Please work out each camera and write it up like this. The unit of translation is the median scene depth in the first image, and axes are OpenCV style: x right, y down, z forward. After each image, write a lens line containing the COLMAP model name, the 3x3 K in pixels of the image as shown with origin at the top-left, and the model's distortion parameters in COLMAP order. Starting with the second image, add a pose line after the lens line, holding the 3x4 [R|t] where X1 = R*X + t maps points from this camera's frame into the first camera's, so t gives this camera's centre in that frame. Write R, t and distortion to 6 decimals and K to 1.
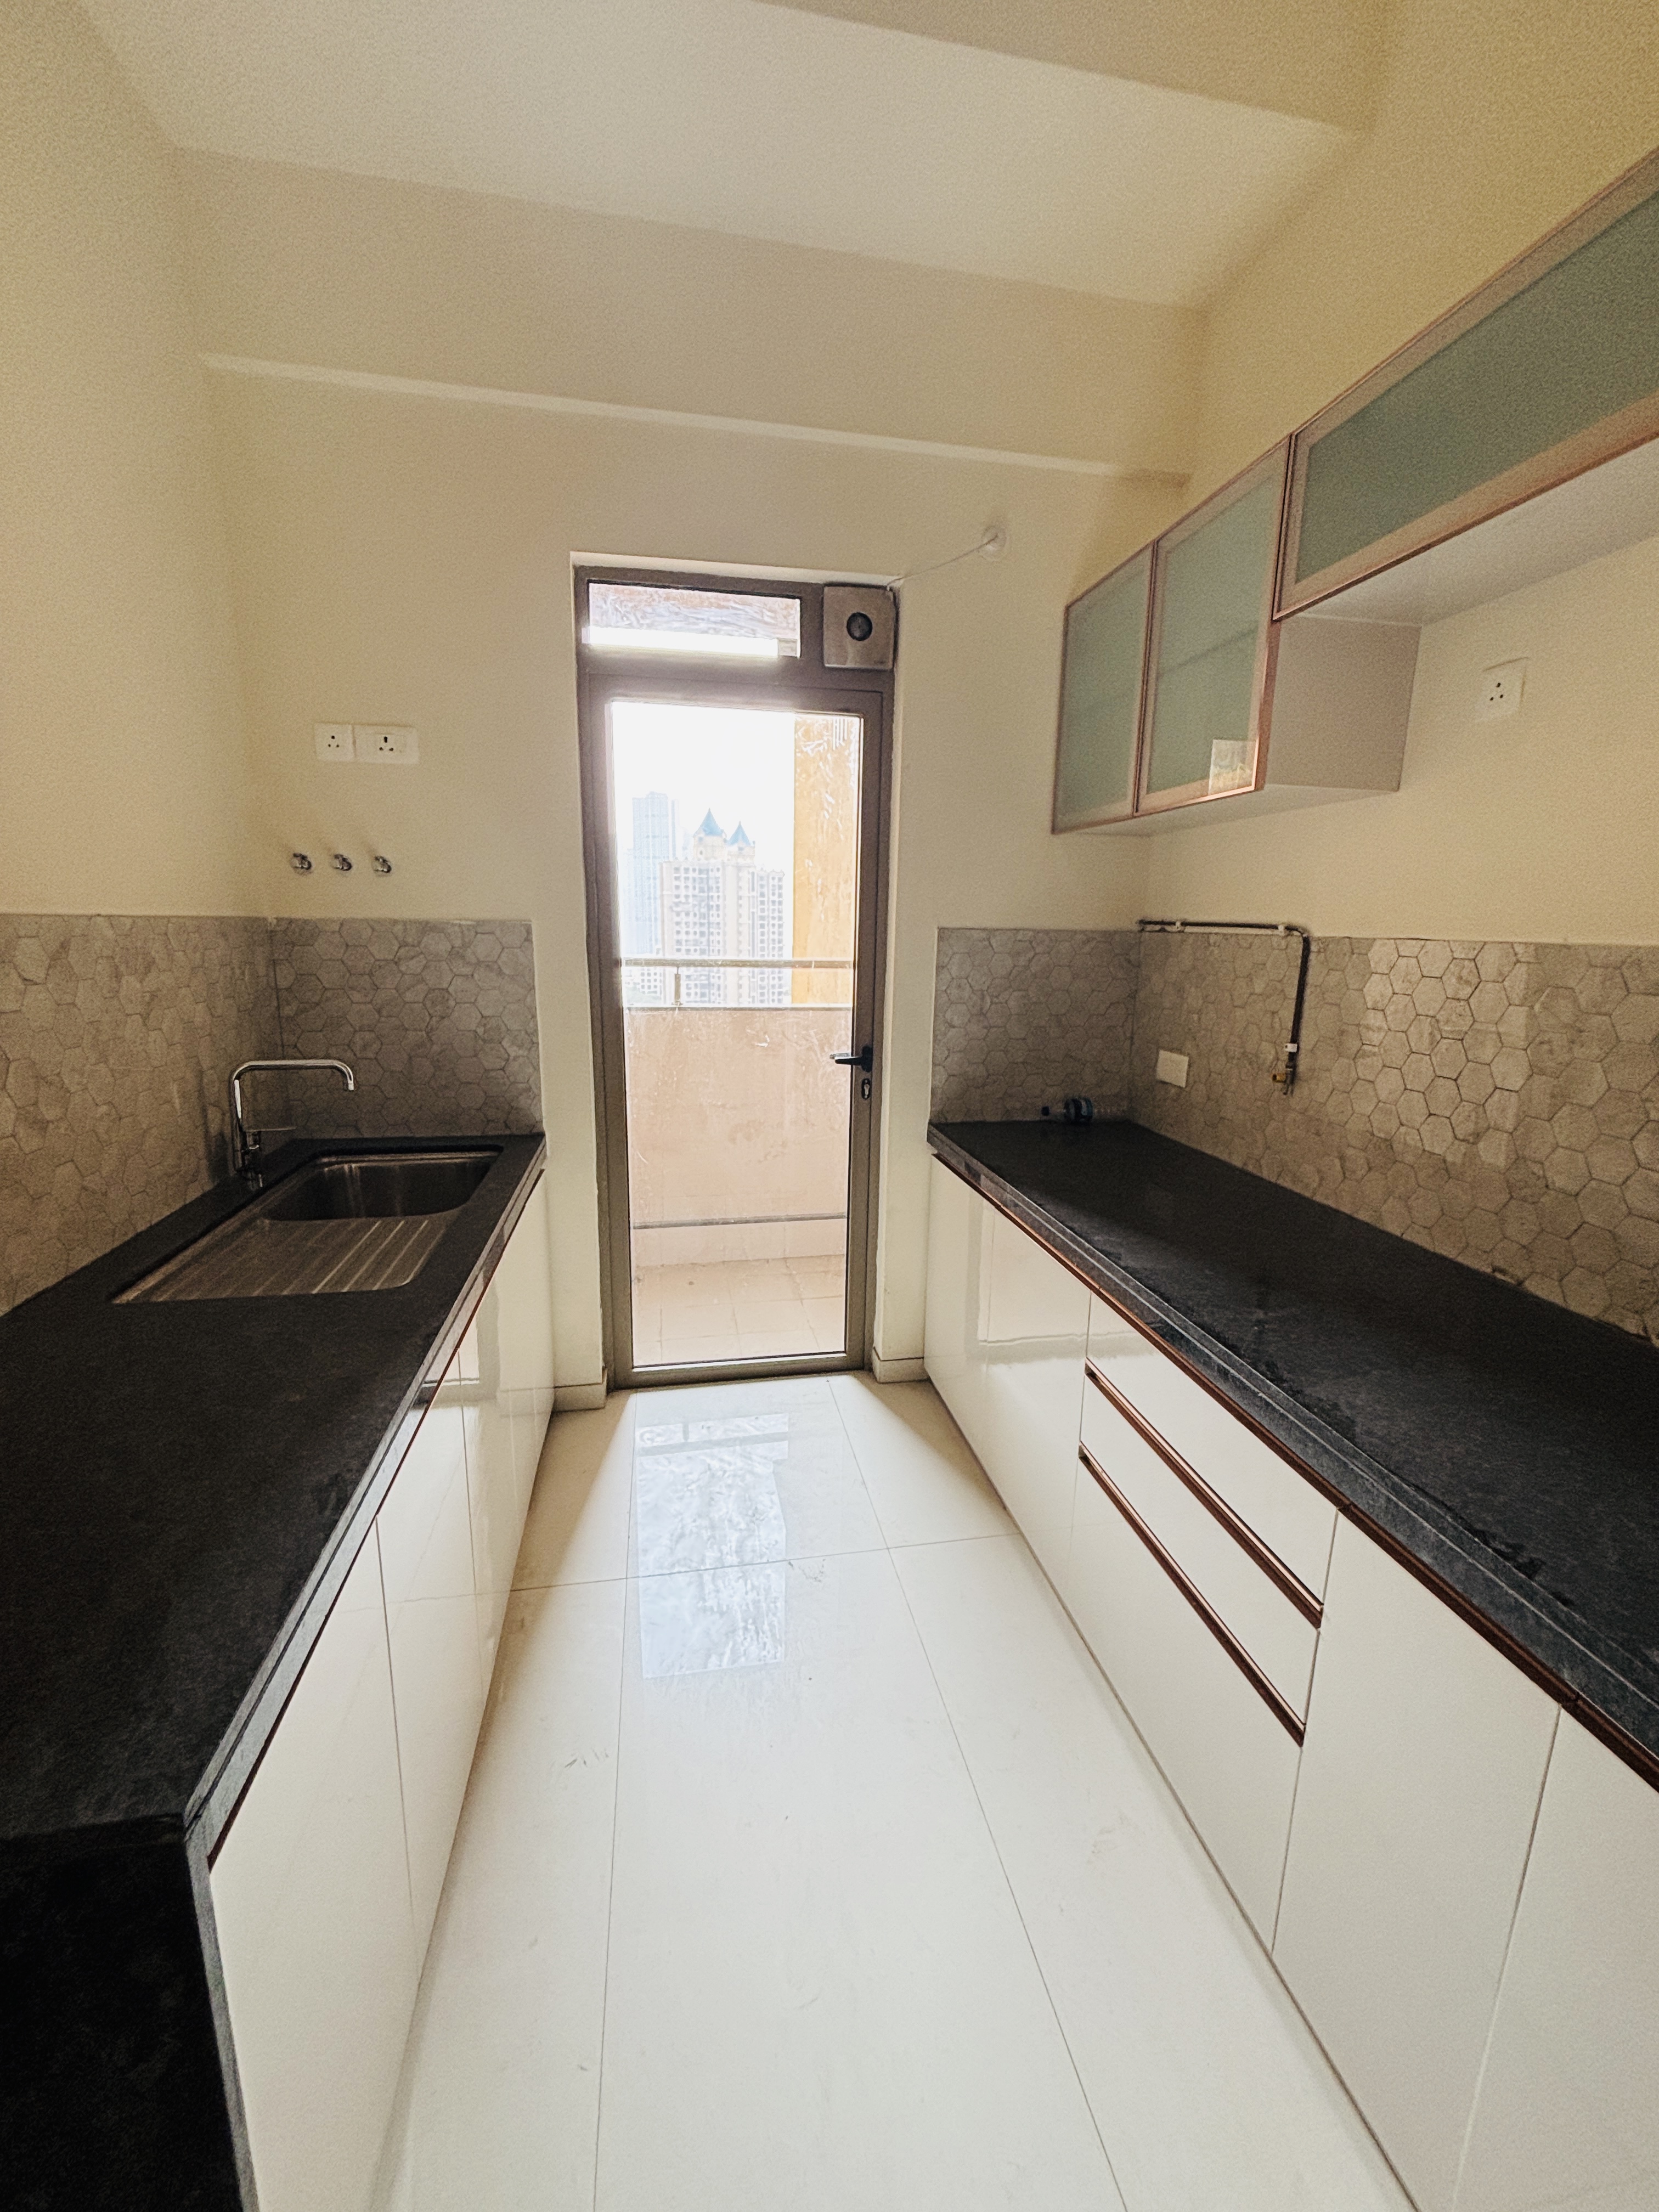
lens RADIAL K [[887.7, 0, 834.0], [0, 887.7, 1100.3], [0, 0, 1]] dist [0.000373, -0.000244]
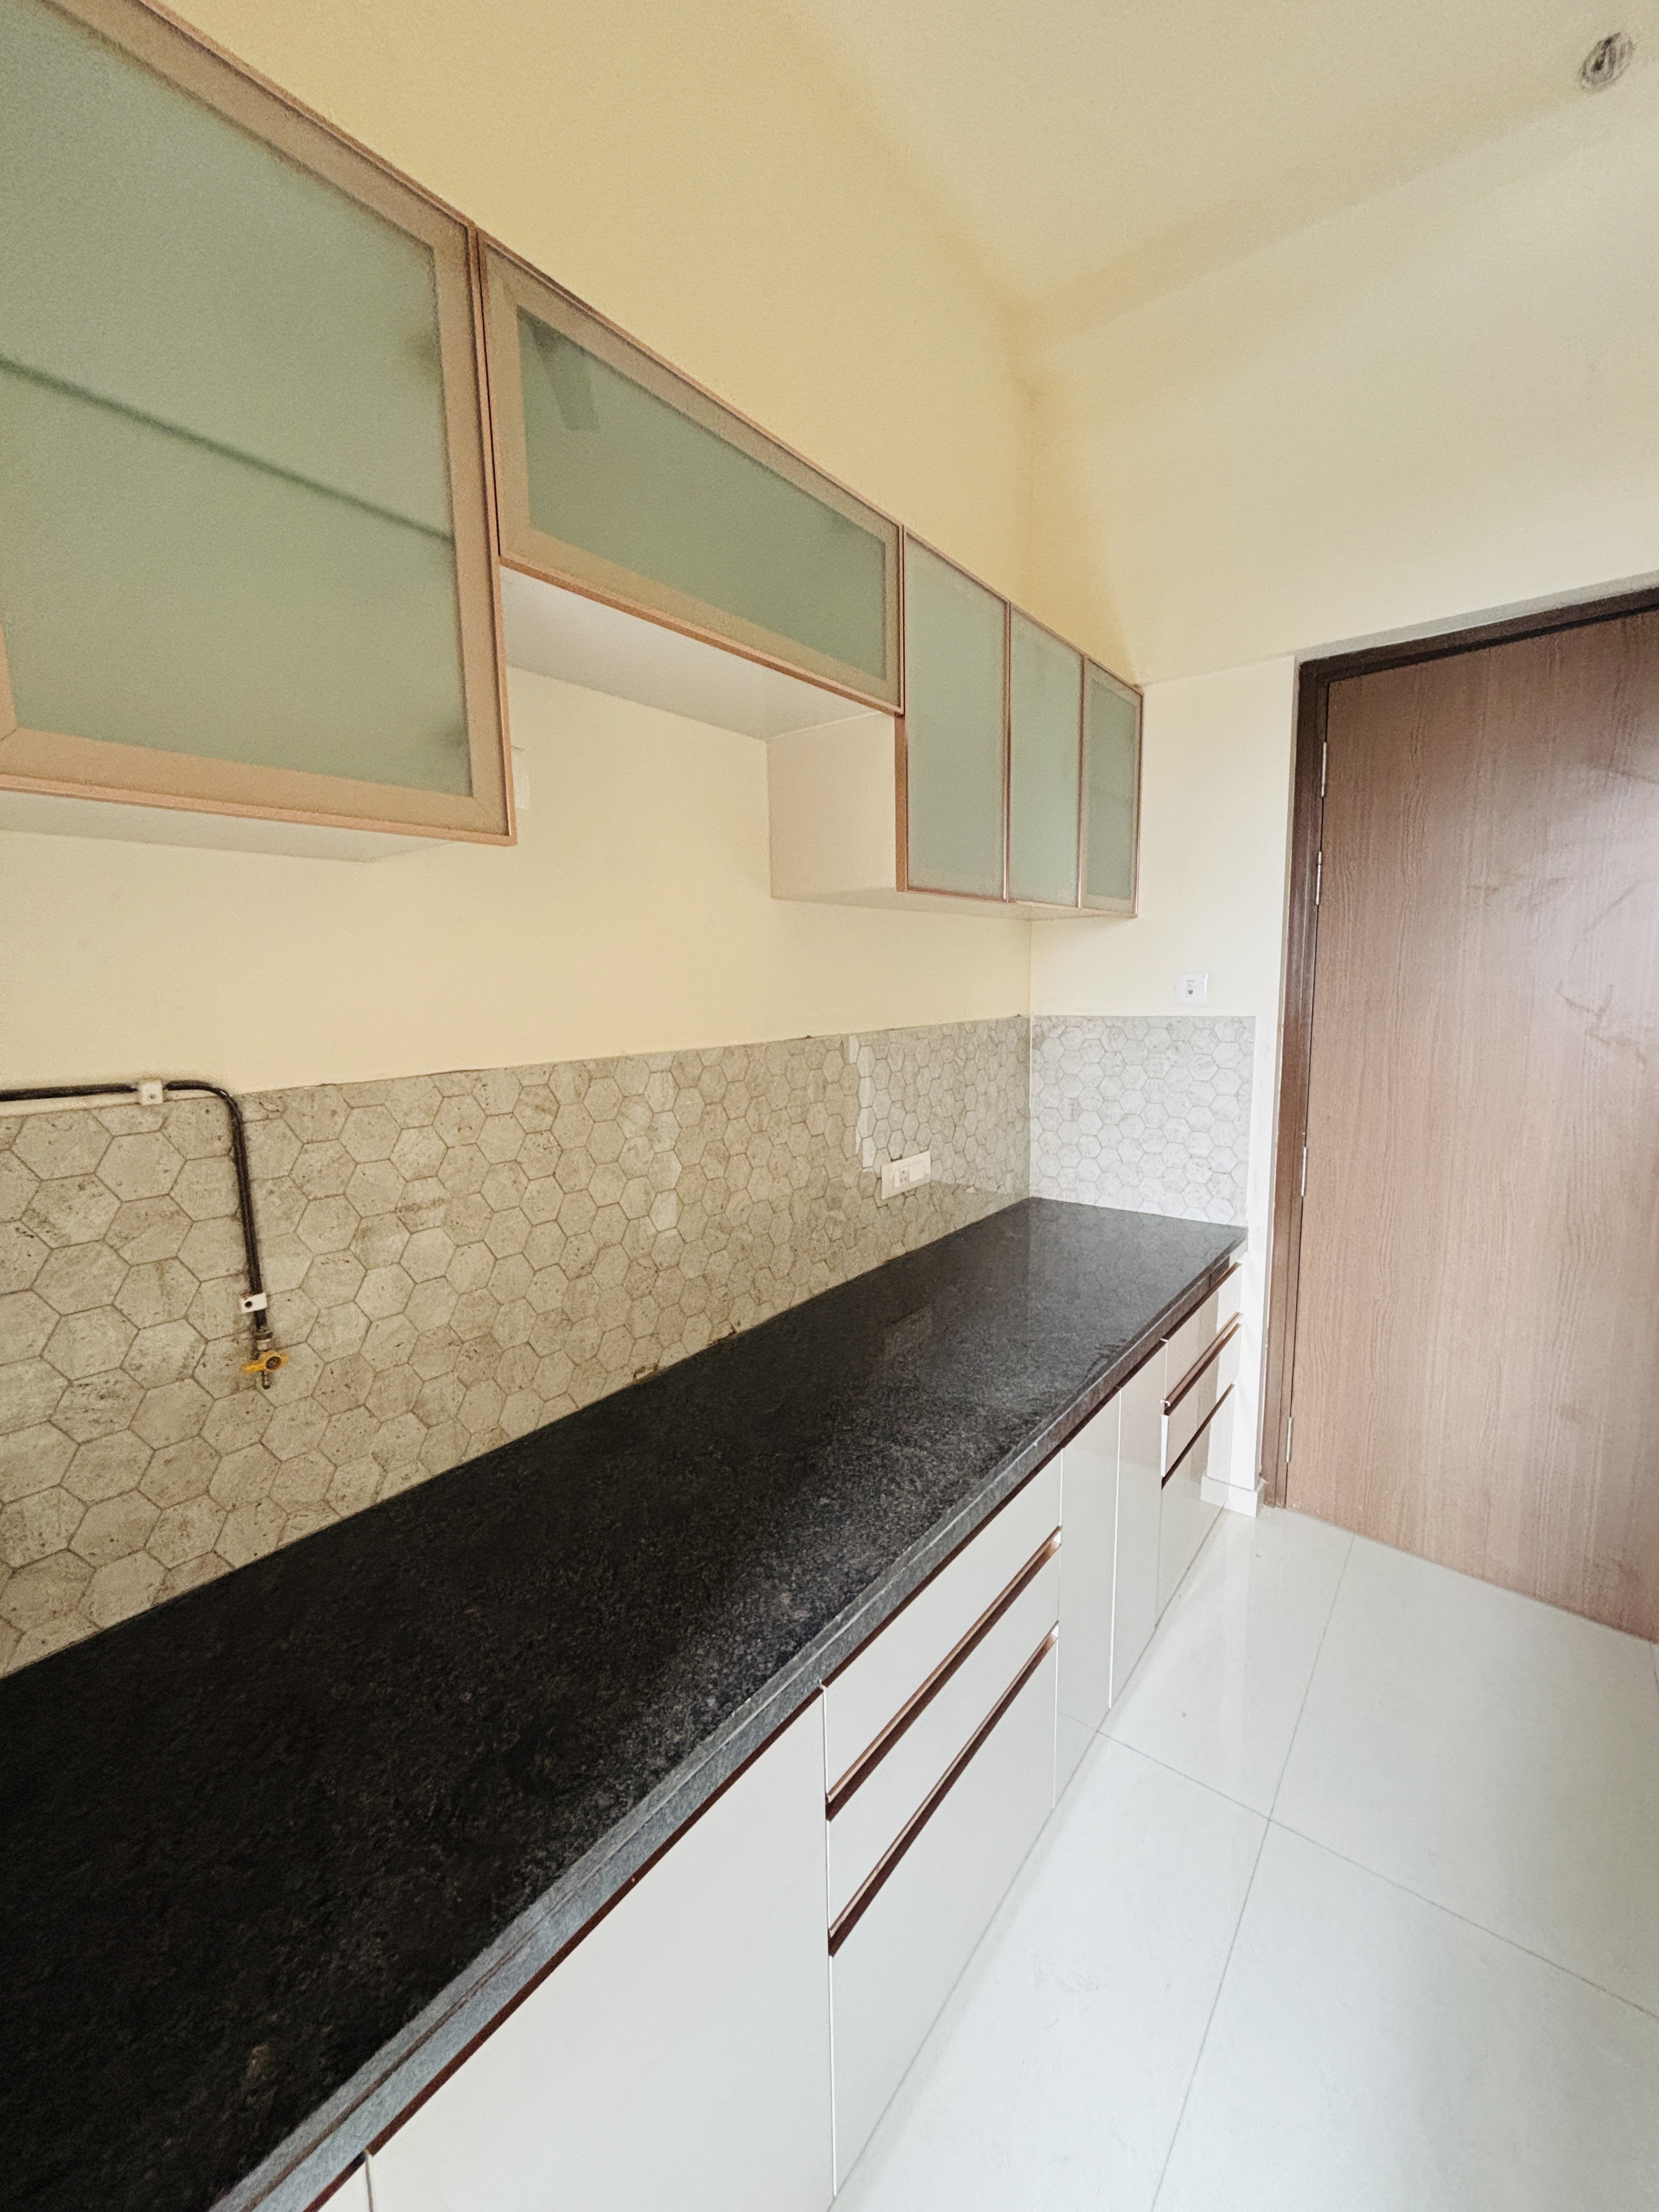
lens RADIAL K [[887.7, 0, 826.5], [0, 887.7, 1109.1], [0, 0, 1]] dist [0.000373, -0.000244]
pose [[-0.659817, -0.112578, 0.742945, -0.096872], [0.158548, 0.945597, 0.284094, -0.294144], [-0.734509, 0.305243, -0.606072, 1.155498]]
